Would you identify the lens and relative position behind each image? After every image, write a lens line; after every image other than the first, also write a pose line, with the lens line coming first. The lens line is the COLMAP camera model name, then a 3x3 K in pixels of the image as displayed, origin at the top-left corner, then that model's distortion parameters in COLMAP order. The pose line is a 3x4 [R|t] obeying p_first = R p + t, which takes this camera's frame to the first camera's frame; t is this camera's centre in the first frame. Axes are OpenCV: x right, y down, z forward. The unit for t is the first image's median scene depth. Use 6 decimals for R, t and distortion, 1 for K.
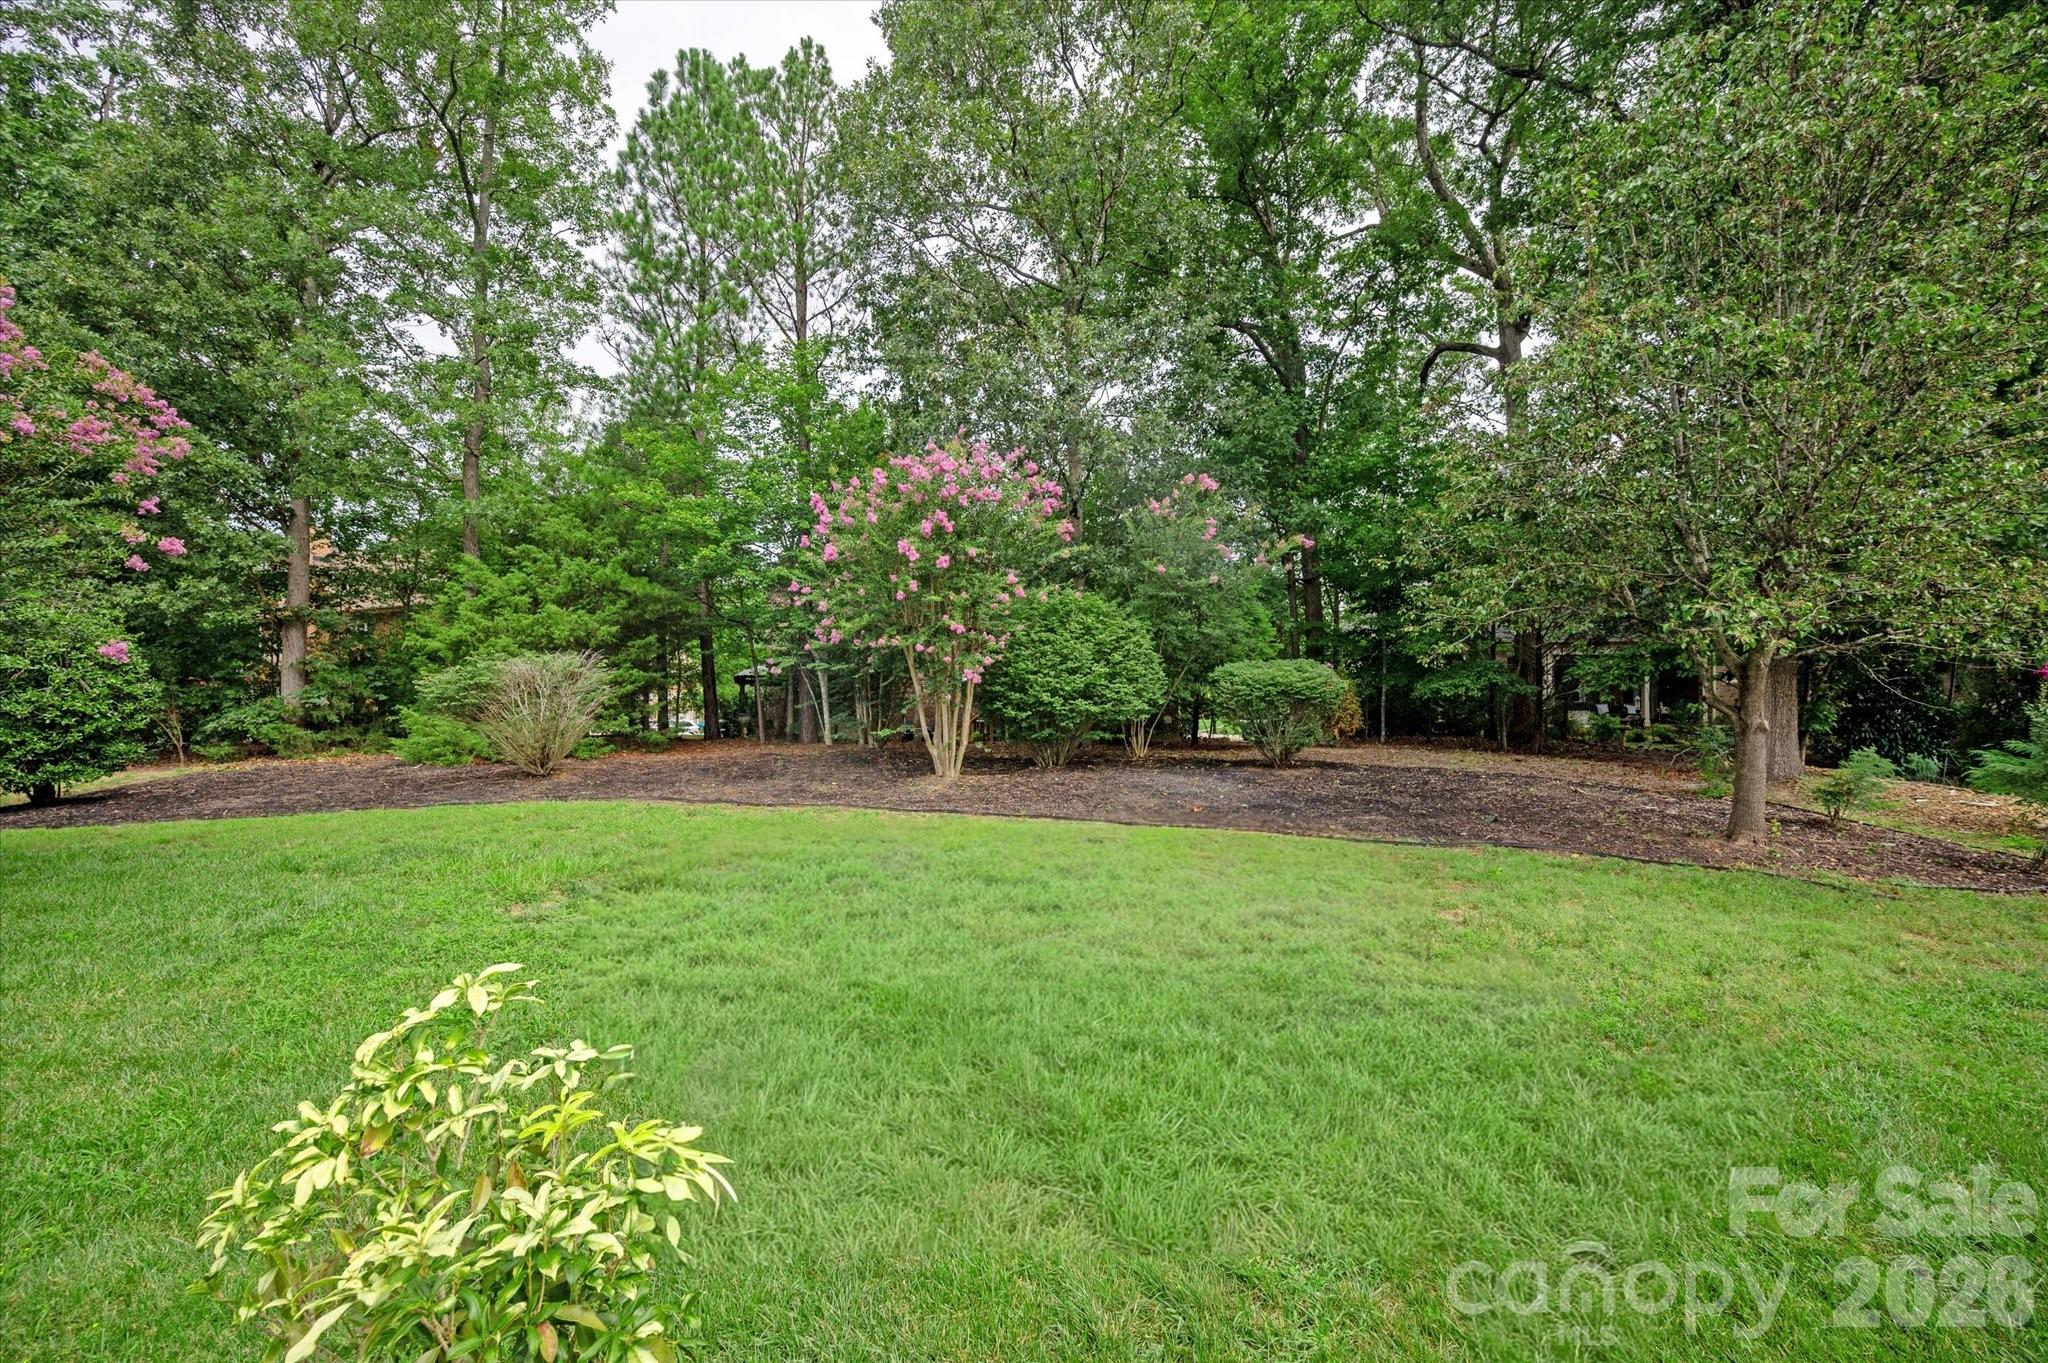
lens RADIAL K [[839.3, 0, 1013.0], [0, 839.3, 683.8], [0, 0, 1]] dist [-0.002863, -0.000368]
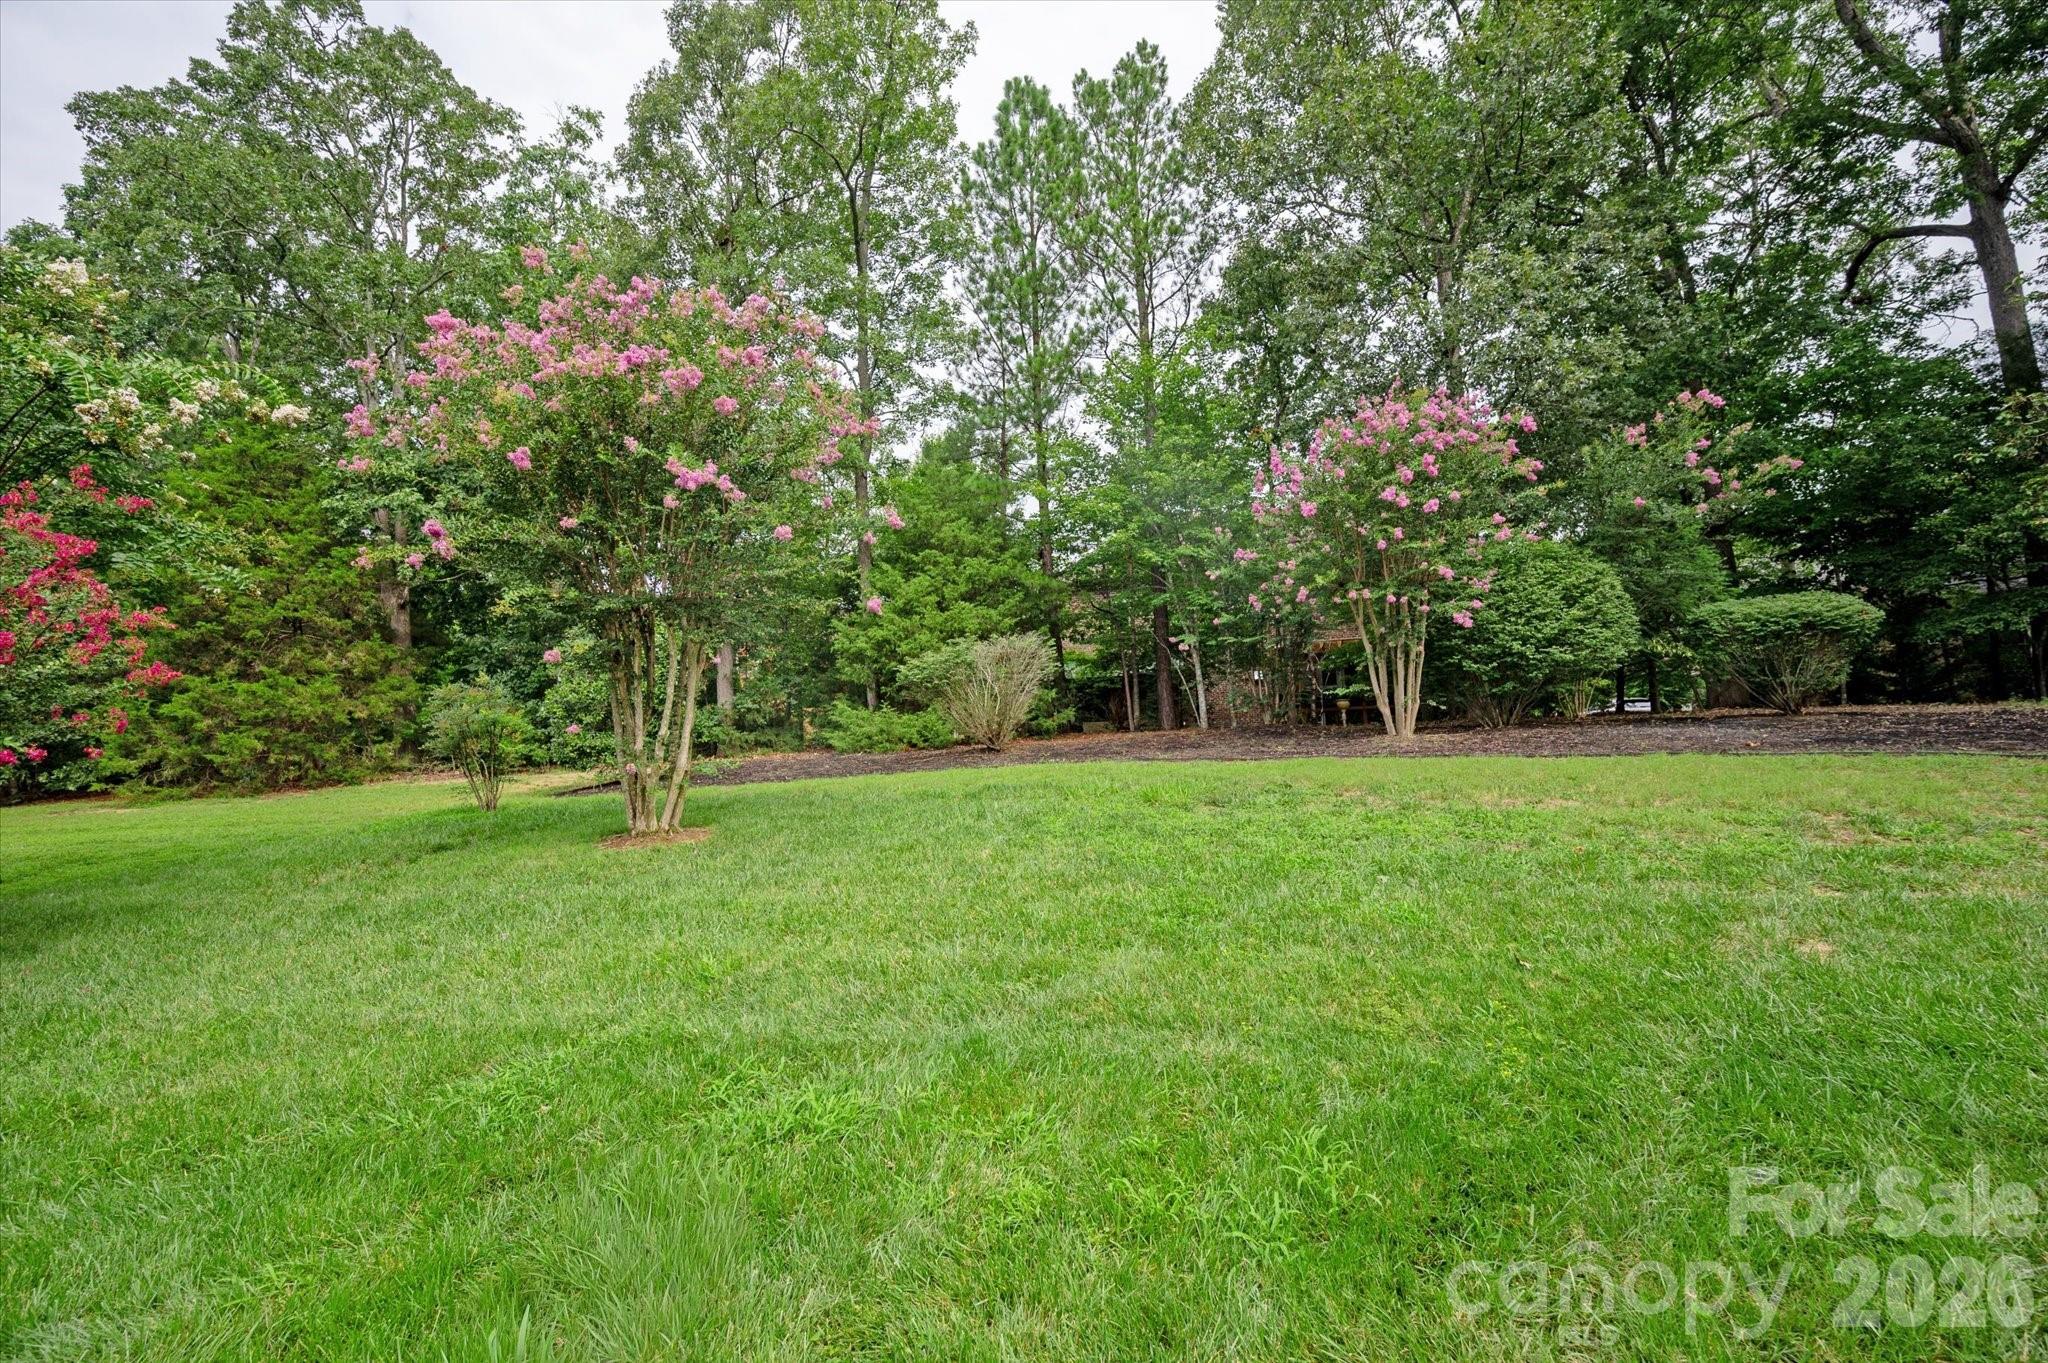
lens RADIAL K [[887.8, 0, 1022.6], [0, 887.8, 676.4], [0, 0, 1]] dist [-0.001267, 0.001168]
pose [[0.970521, -0.054690, -0.234730, -0.207762], [0.047038, 0.998167, -0.038078, 0.048093], [0.236382, 0.025915, 0.971314, -0.083993]]
